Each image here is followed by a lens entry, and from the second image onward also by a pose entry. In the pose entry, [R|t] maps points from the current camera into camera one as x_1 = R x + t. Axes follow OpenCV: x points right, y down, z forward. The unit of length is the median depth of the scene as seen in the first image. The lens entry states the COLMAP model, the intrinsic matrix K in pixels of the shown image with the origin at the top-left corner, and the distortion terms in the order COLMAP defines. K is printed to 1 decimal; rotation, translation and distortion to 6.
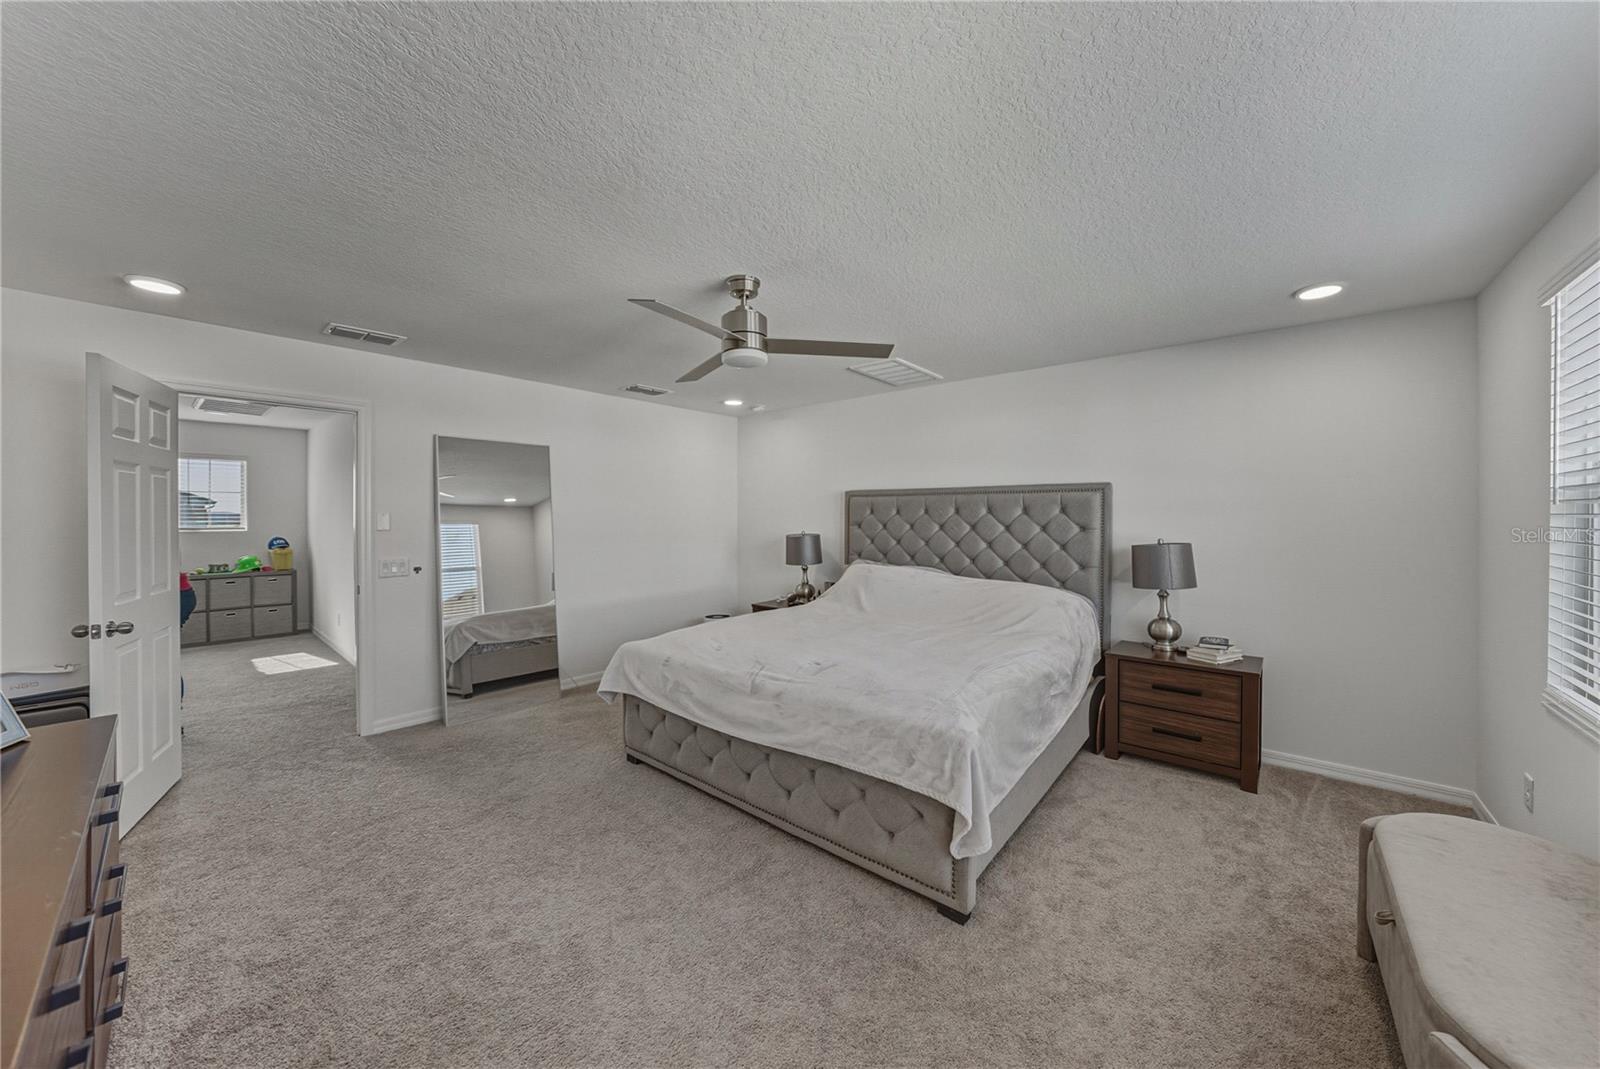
lens RADIAL K [[552.0, 0, 800.0], [0, 552.0, 534.5], [0, 0, 1]] dist [0.000676, 0.000033]
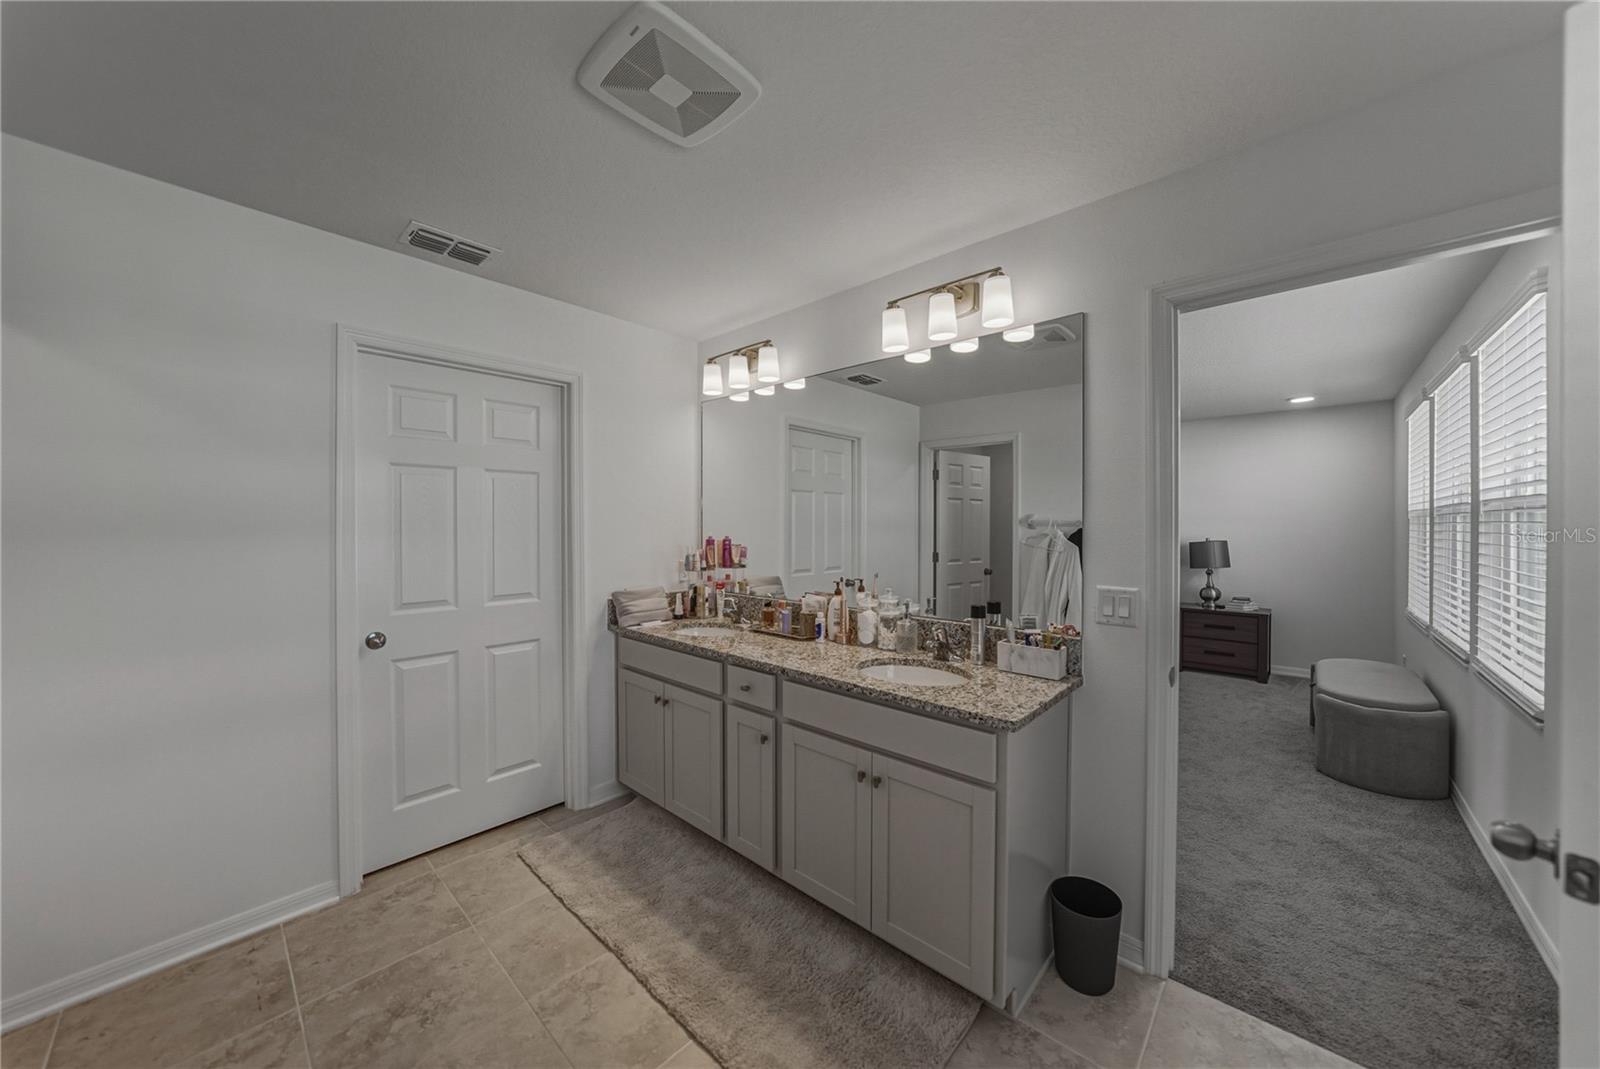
lens RADIAL K [[552.0, 0, 800.0], [0, 552.0, 534.5], [0, 0, 1]] dist [0.000676, 0.000033]
pose [[0.999831, -0.005092, -0.017644, -0.550517], [0.005147, 0.999982, 0.003078, -0.014974], [0.017629, -0.003169, 0.999840, -0.687798]]
